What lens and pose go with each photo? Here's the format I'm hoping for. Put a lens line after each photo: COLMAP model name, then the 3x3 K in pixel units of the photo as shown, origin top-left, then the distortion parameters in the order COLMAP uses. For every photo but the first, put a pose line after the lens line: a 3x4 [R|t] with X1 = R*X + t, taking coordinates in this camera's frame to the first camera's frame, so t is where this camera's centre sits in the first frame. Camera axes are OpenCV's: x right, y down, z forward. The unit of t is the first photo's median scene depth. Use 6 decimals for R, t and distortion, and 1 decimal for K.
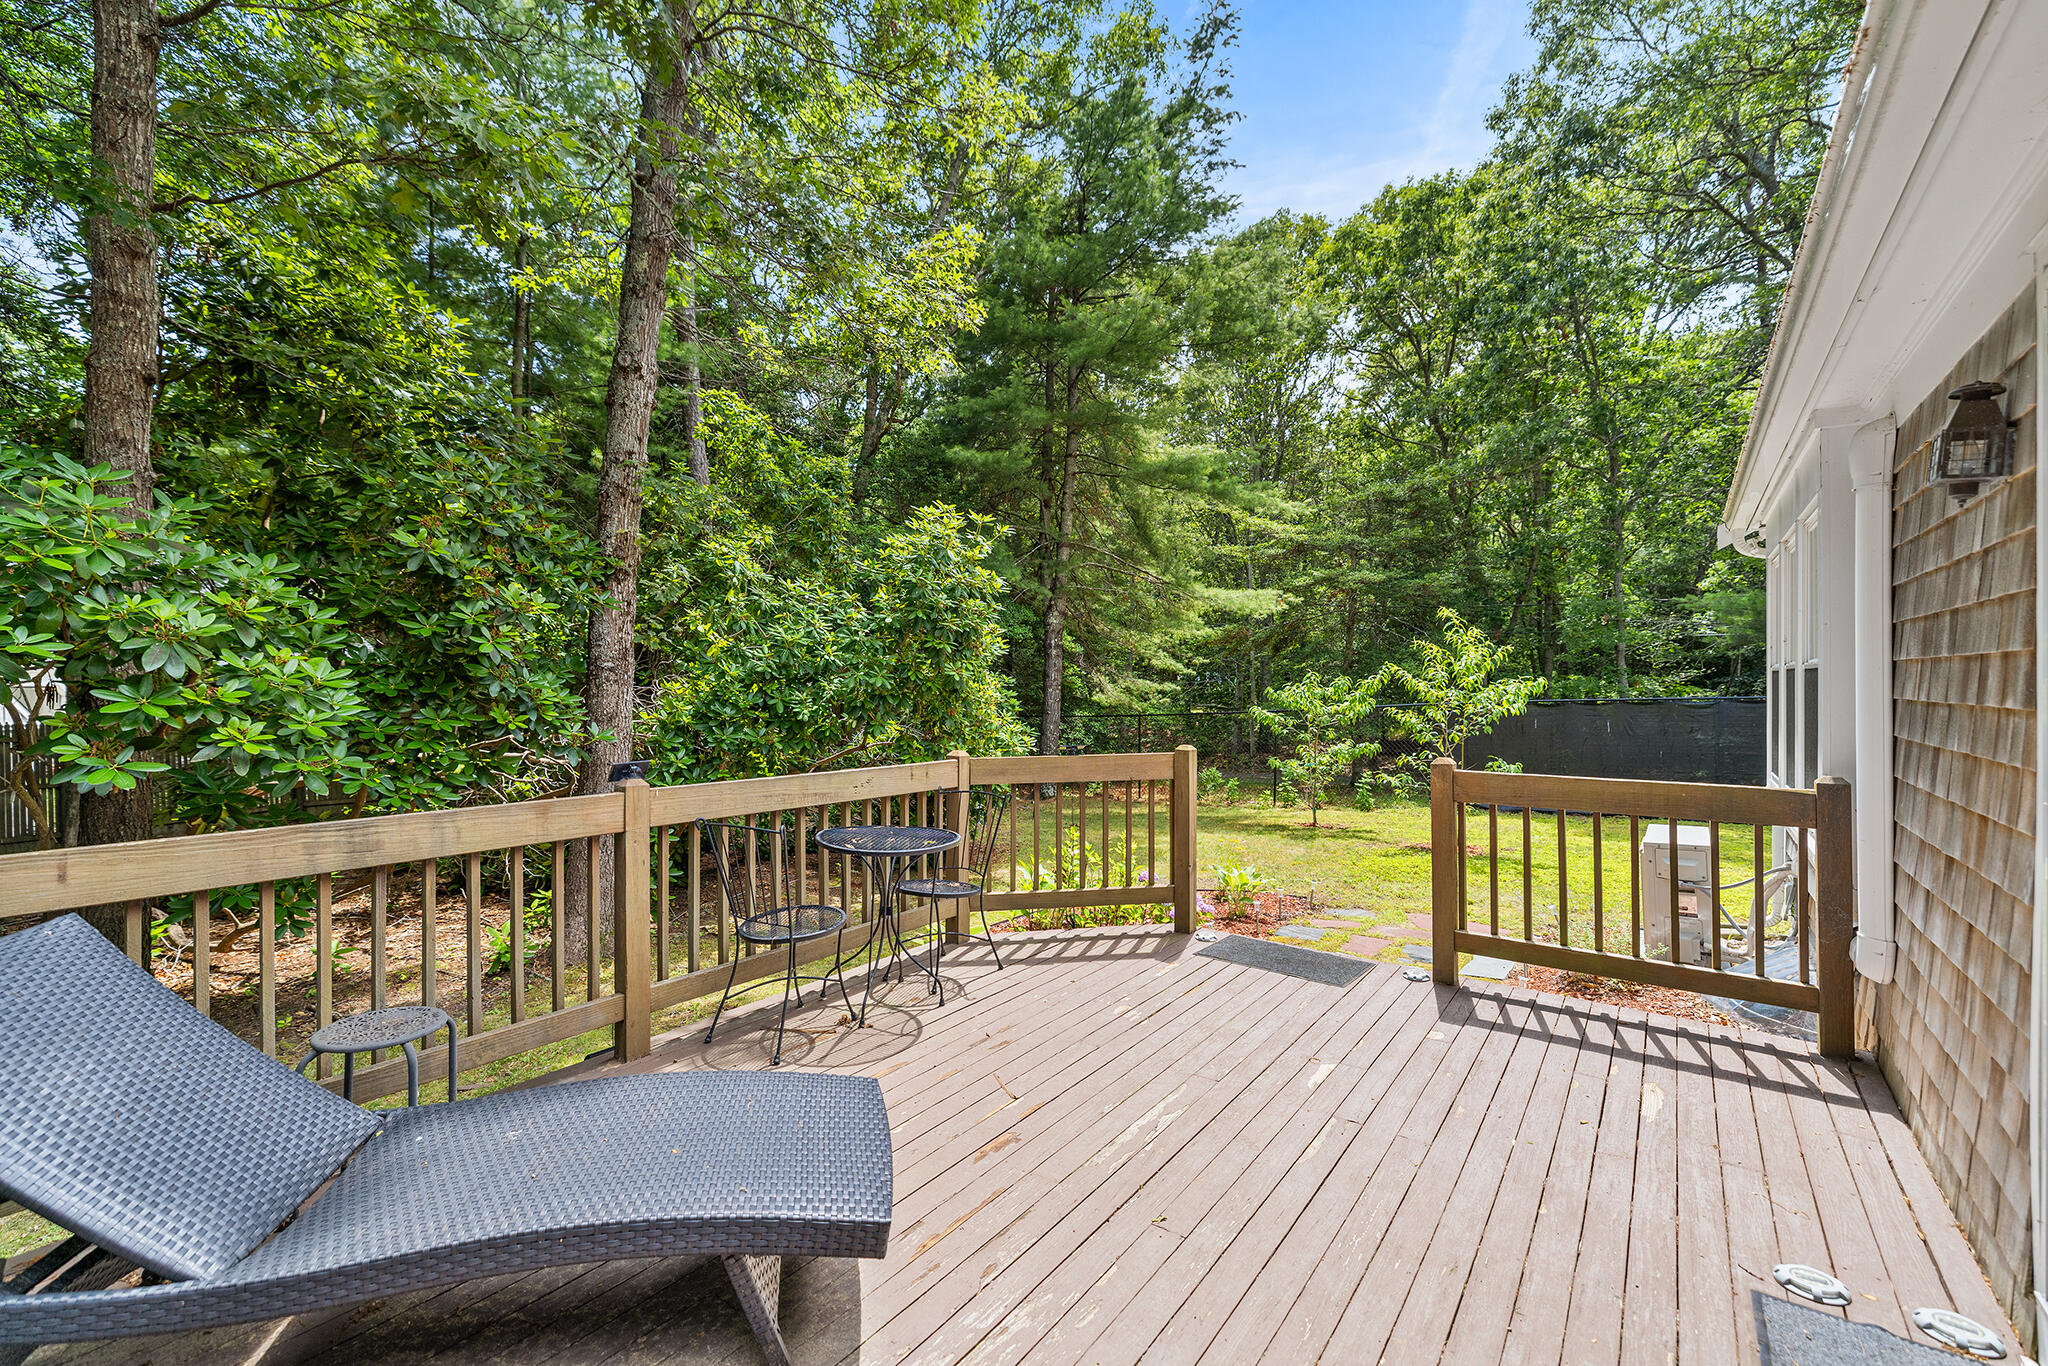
lens RADIAL K [[894.0, 0, 1024.0], [0, 894.0, 683.0], [0, 0, 1]] dist [-0.000529, -0.000125]
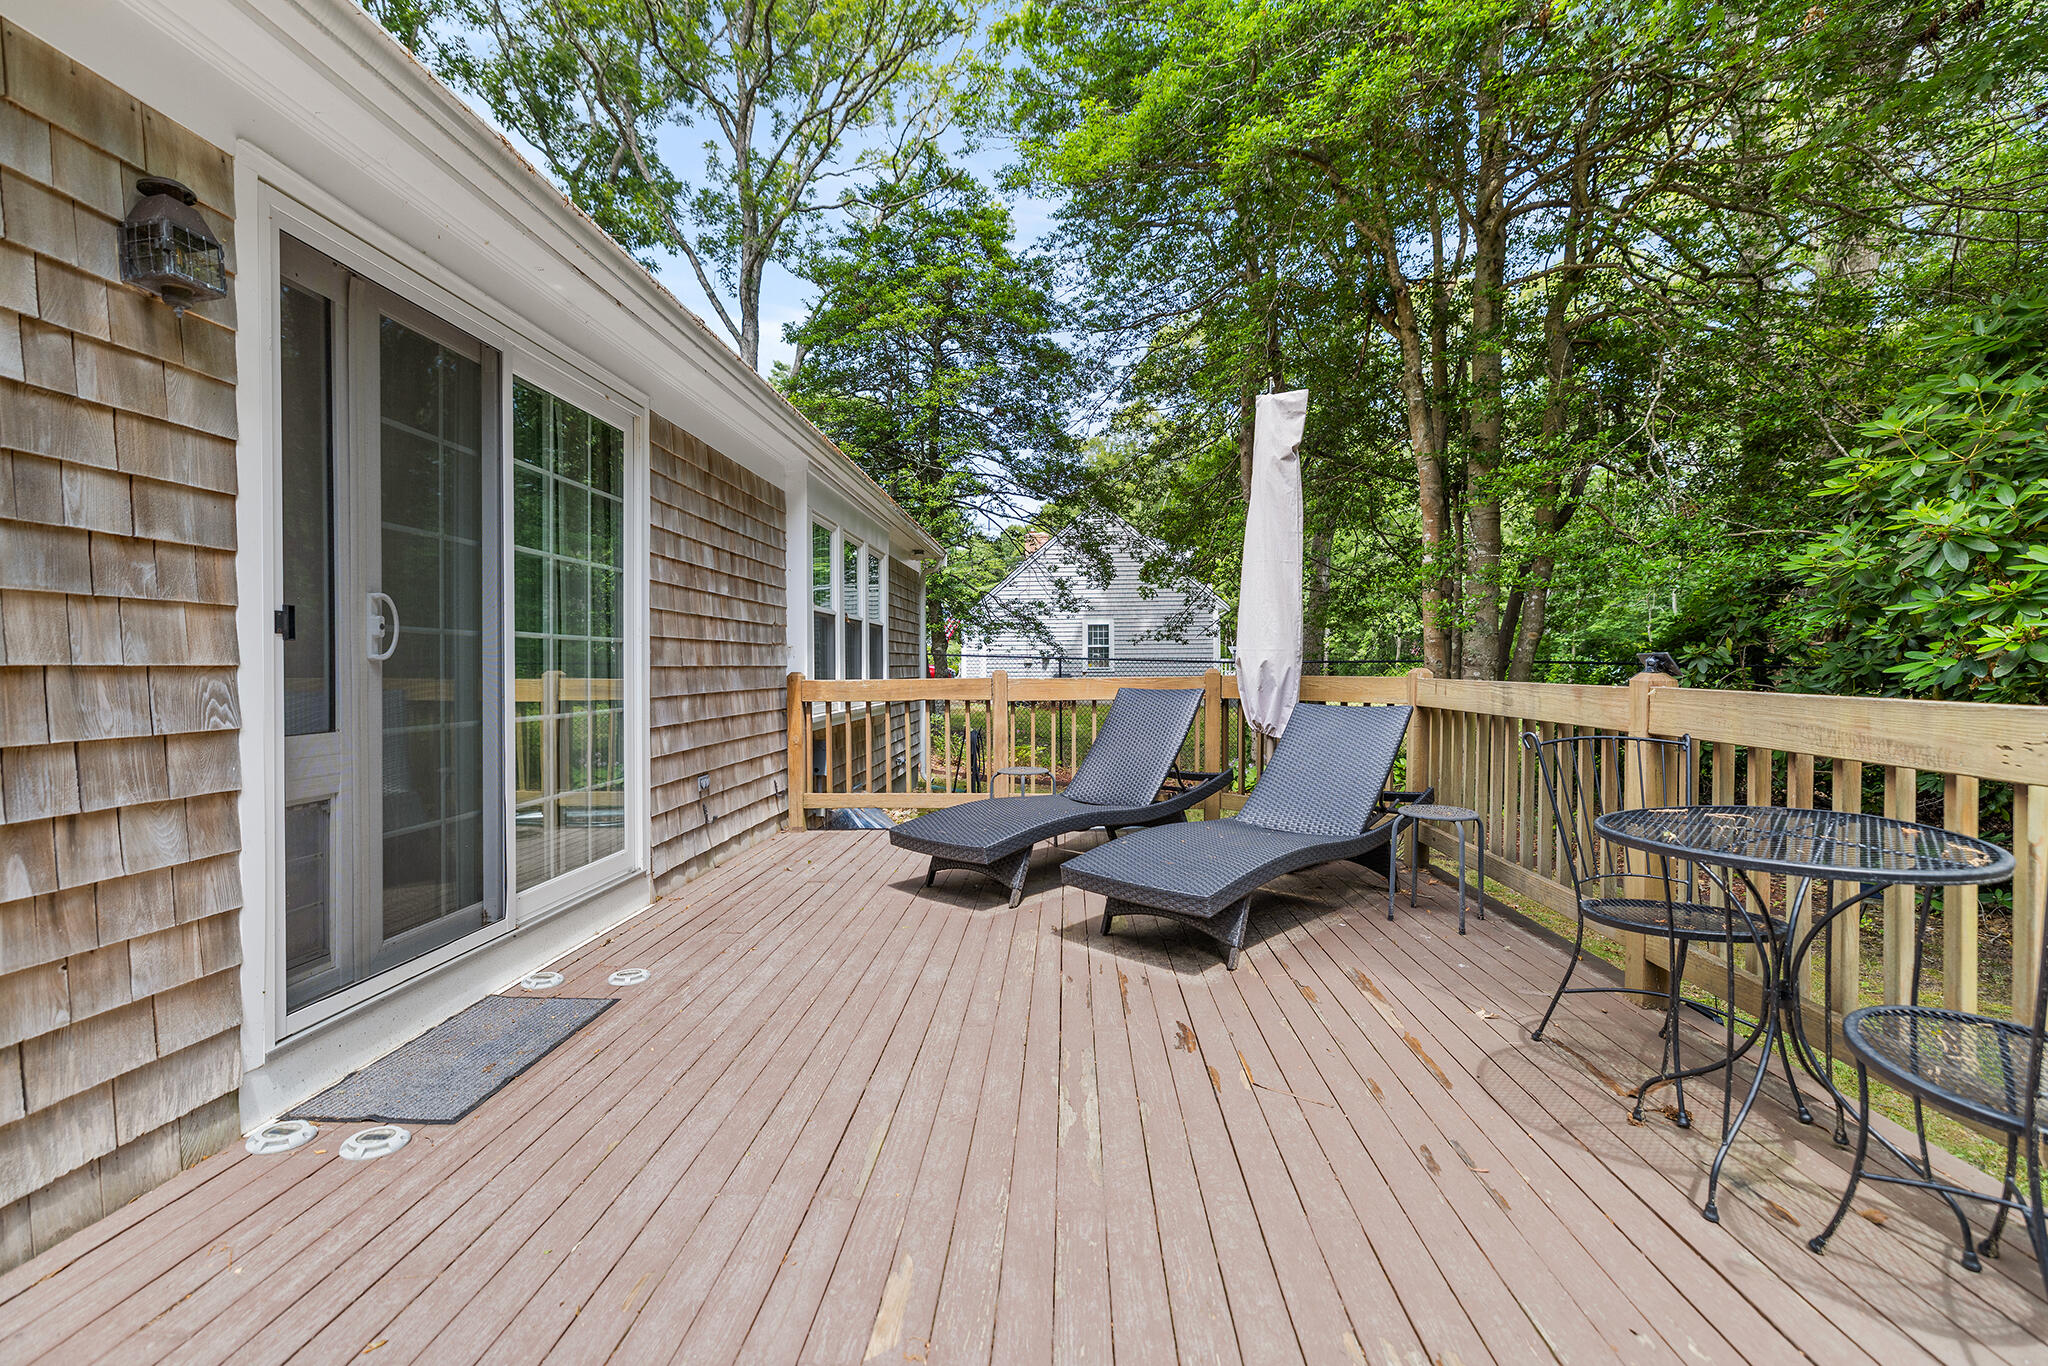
lens RADIAL K [[894.0, 0, 1024.0], [0, 894.0, 683.0], [0, 0, 1]] dist [-0.000529, -0.000125]
pose [[-0.844838, 0.012585, -0.534875, 0.554285], [0.003991, 0.999844, 0.017220, 0.107603], [0.535008, 0.012414, -0.844756, 1.521869]]
